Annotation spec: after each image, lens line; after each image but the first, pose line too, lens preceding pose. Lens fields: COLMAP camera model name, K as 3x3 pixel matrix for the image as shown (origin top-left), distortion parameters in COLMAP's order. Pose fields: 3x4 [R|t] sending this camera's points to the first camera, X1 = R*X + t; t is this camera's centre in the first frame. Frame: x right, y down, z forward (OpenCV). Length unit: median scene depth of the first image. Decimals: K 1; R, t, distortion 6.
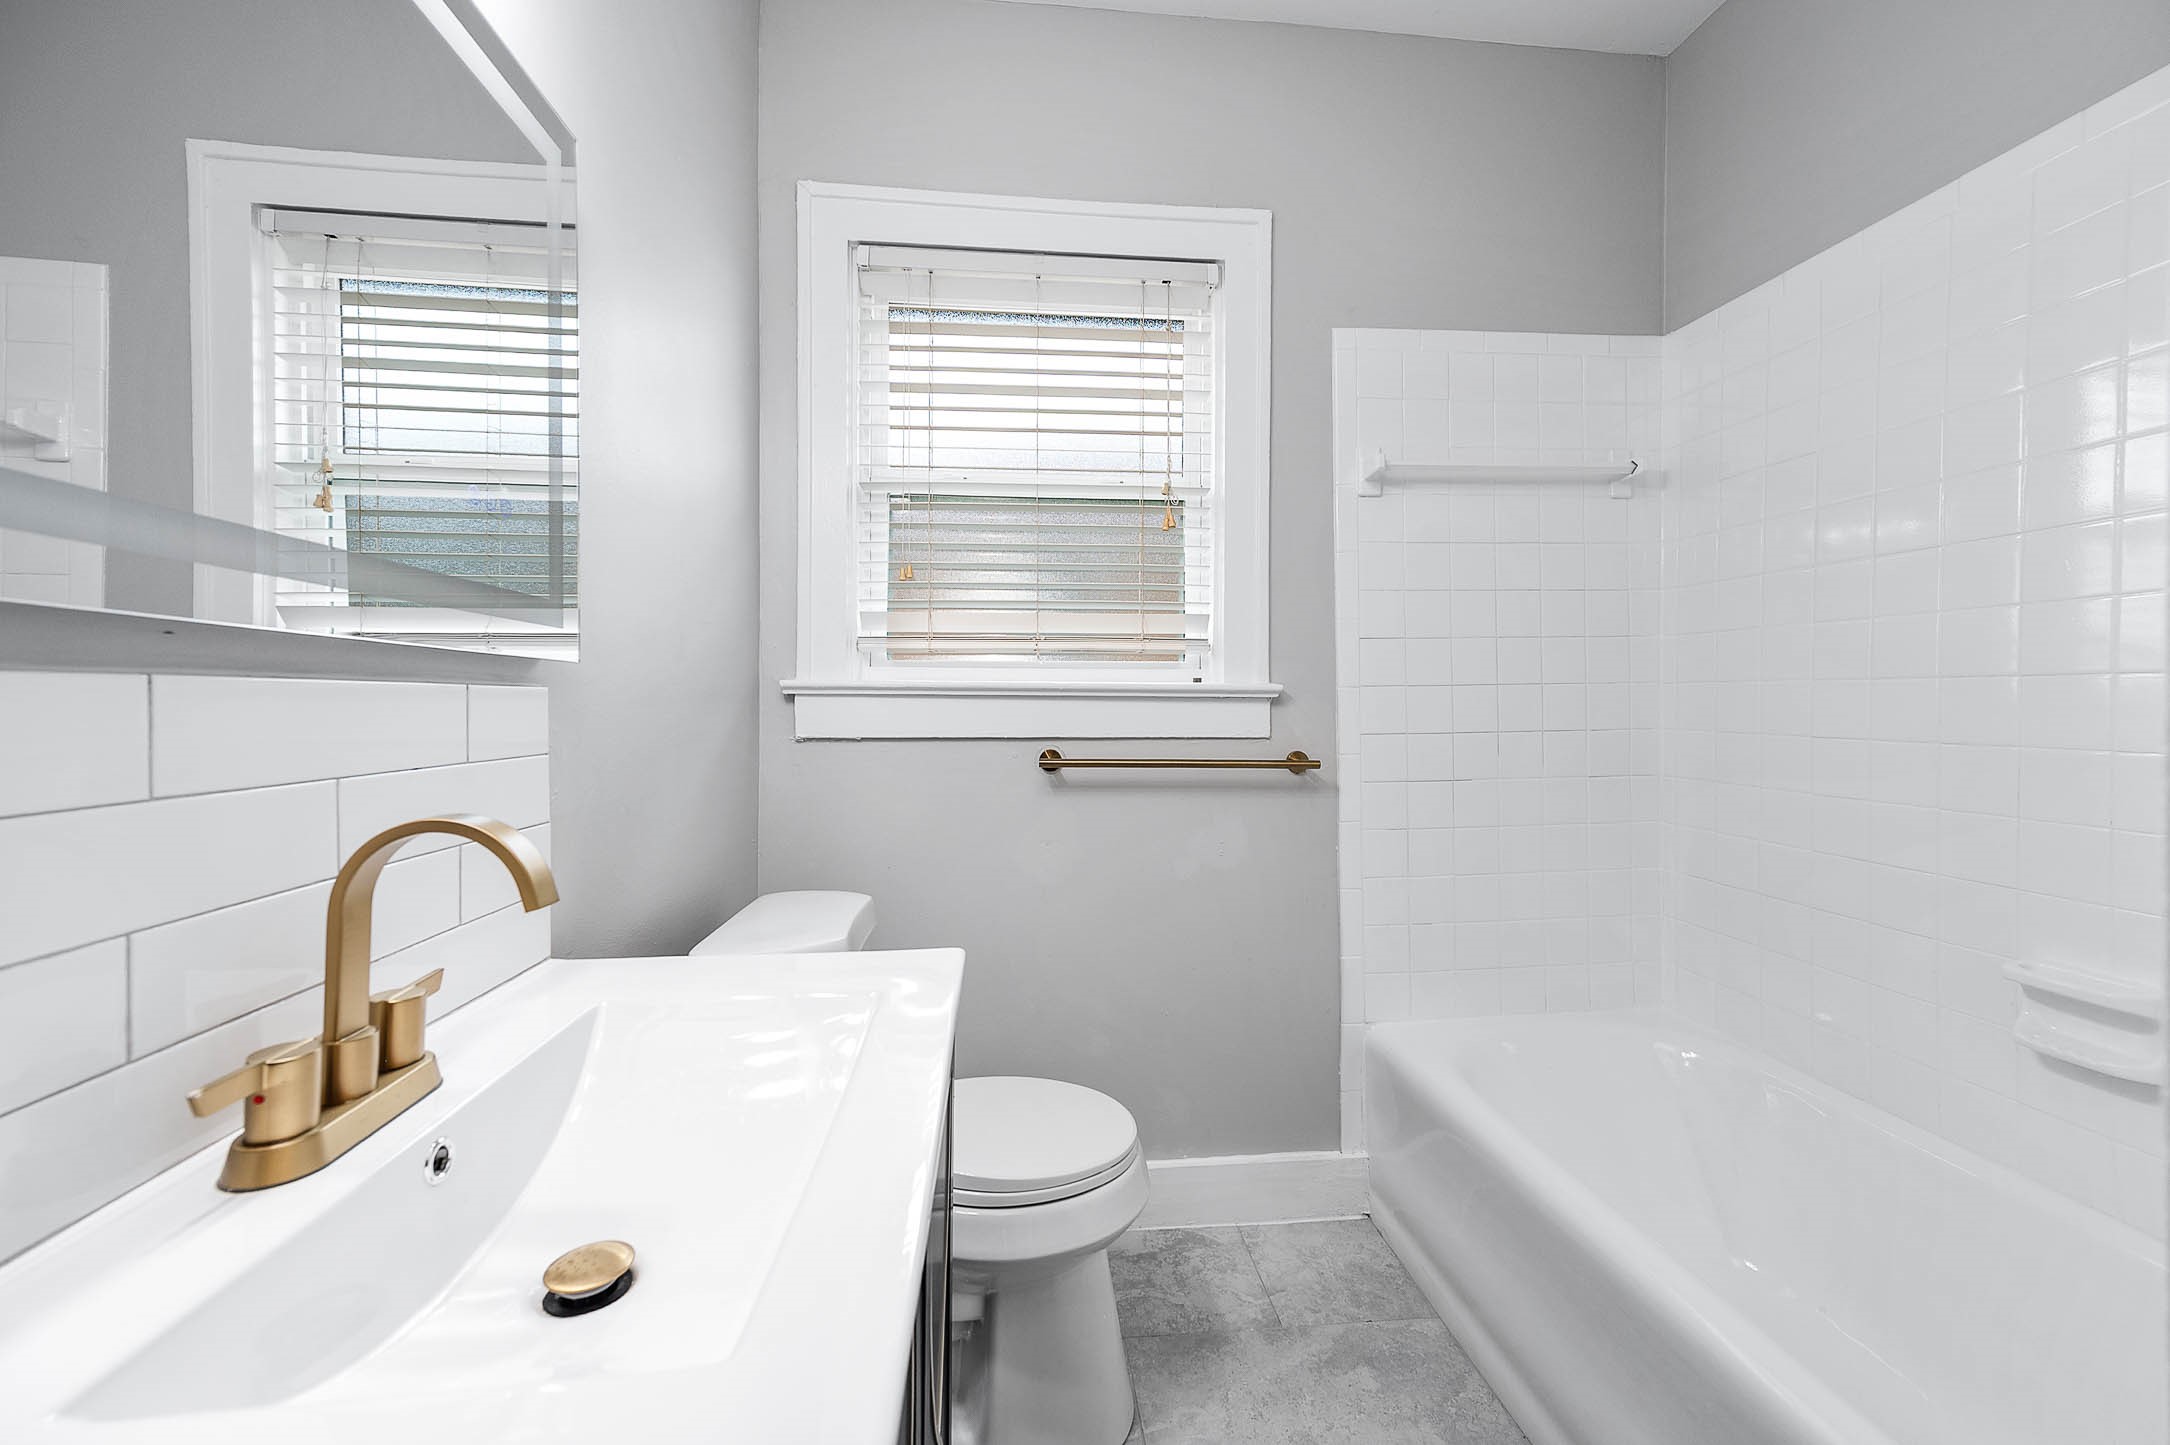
lens RADIAL K [[859.6, 0, 1100.1], [0, 859.6, 688.7], [0, 0, 1]] dist [0.012058, 0.000117]
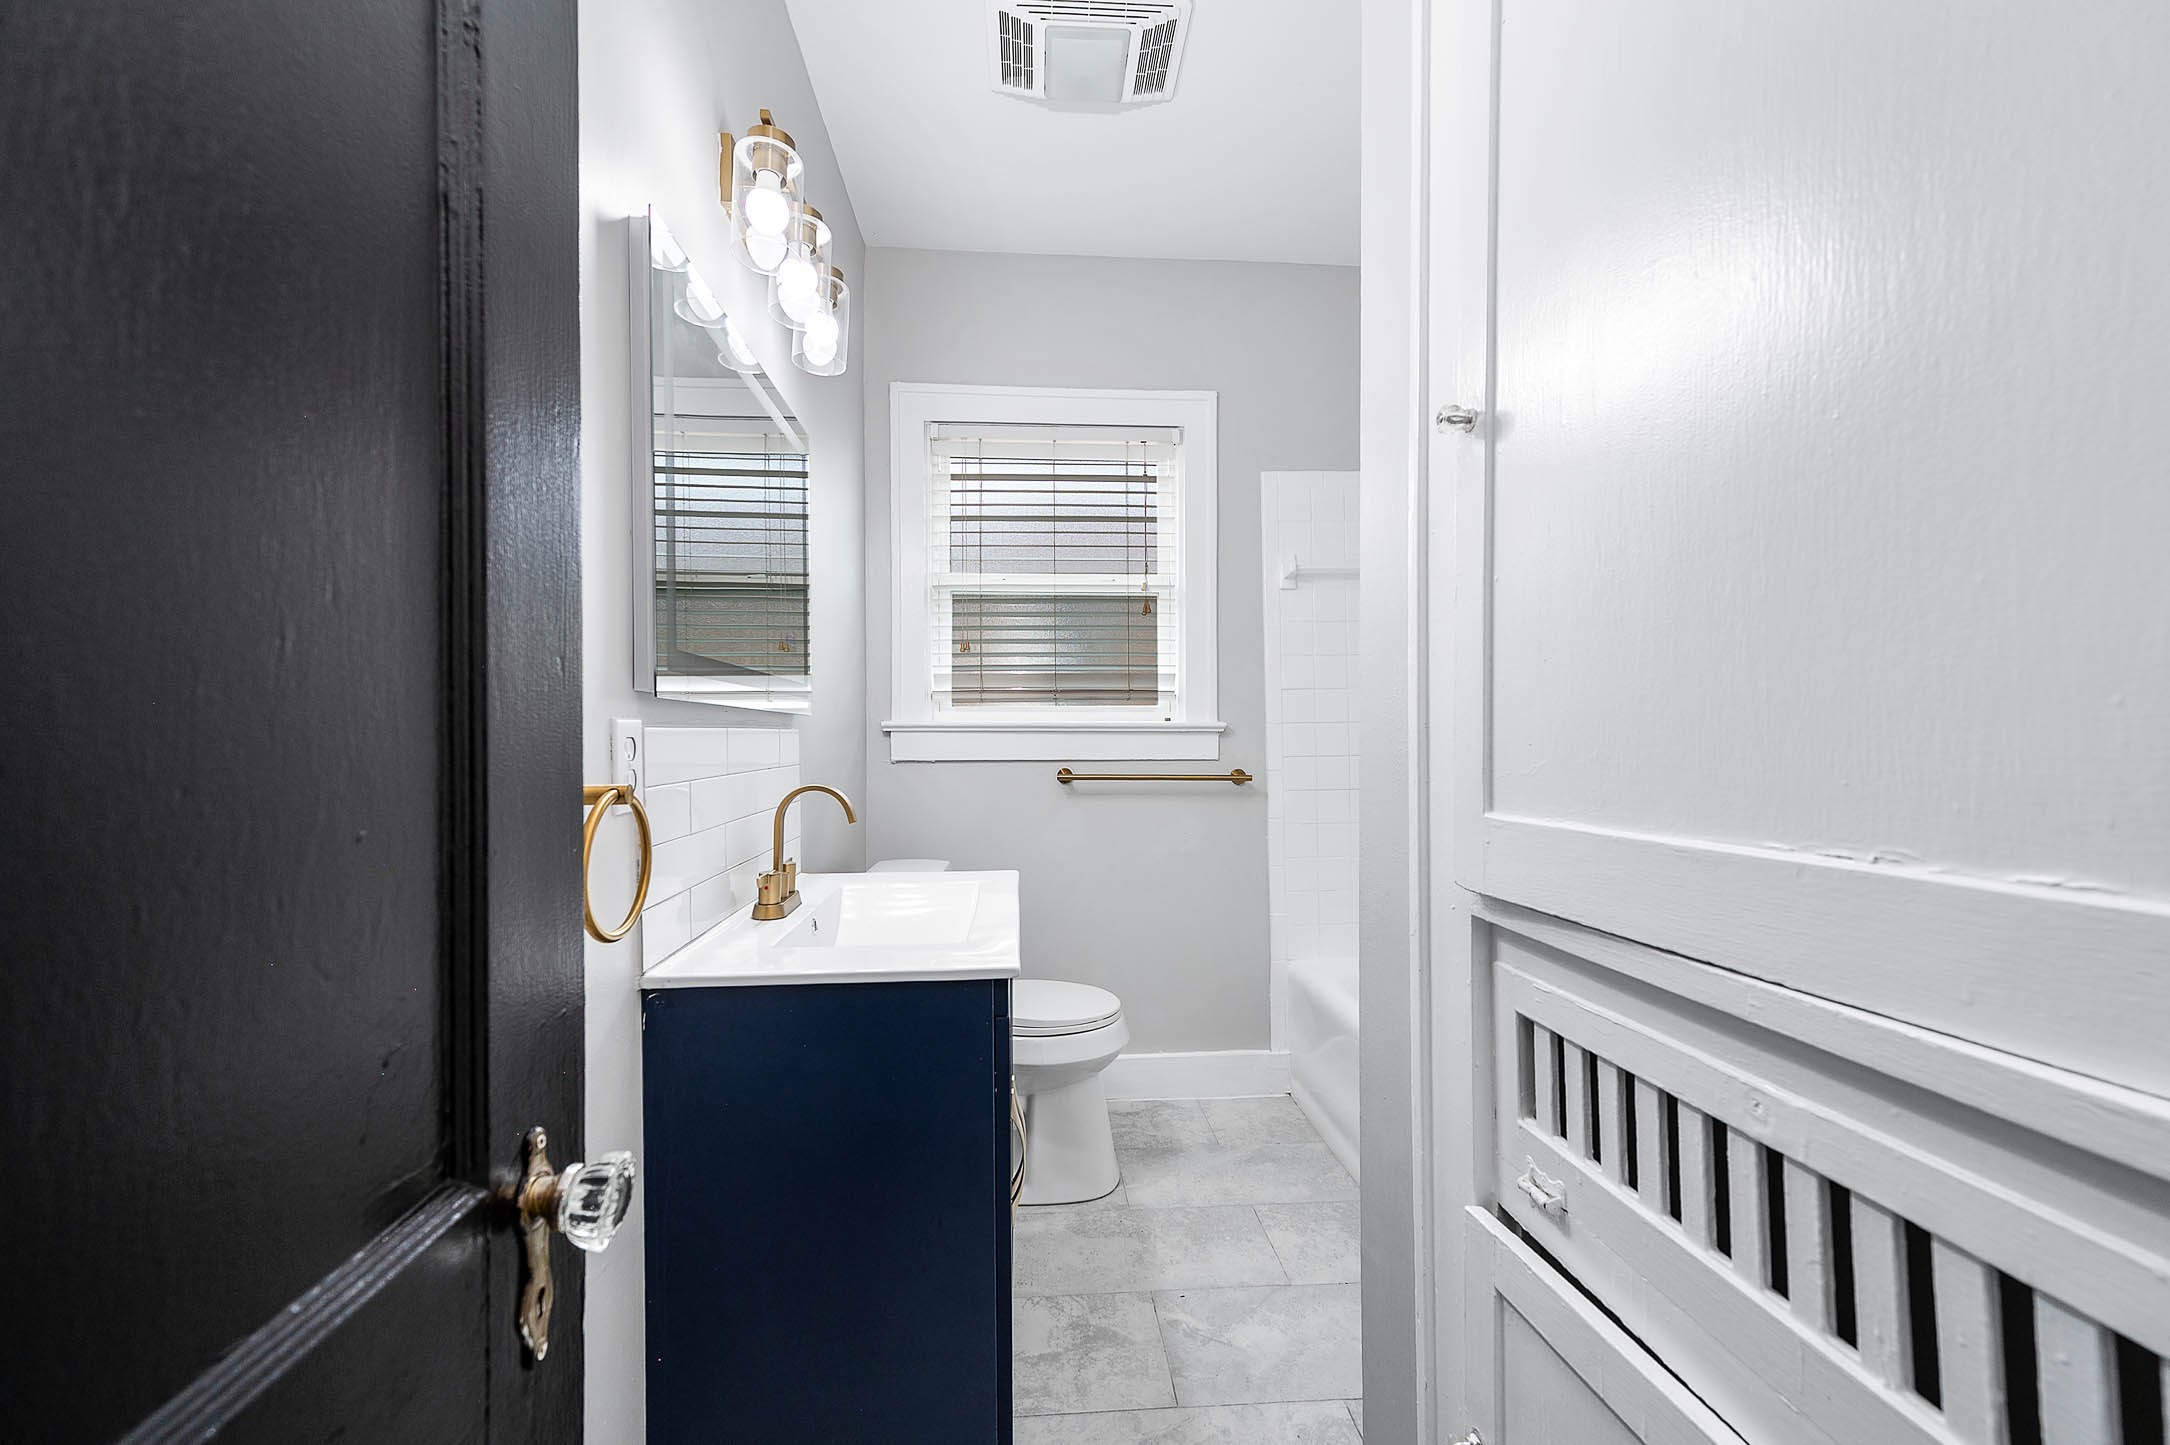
lens RADIAL K [[859.6, 0, 1082.9], [0, 859.6, 726.3], [0, 0, 1]] dist [0.012058, 0.000117]
pose [[0.999188, -0.006649, -0.039734, 0.030090], [0.006875, 0.999961, 0.005552, -0.007412], [0.039695, -0.005821, 0.999195, -0.437957]]
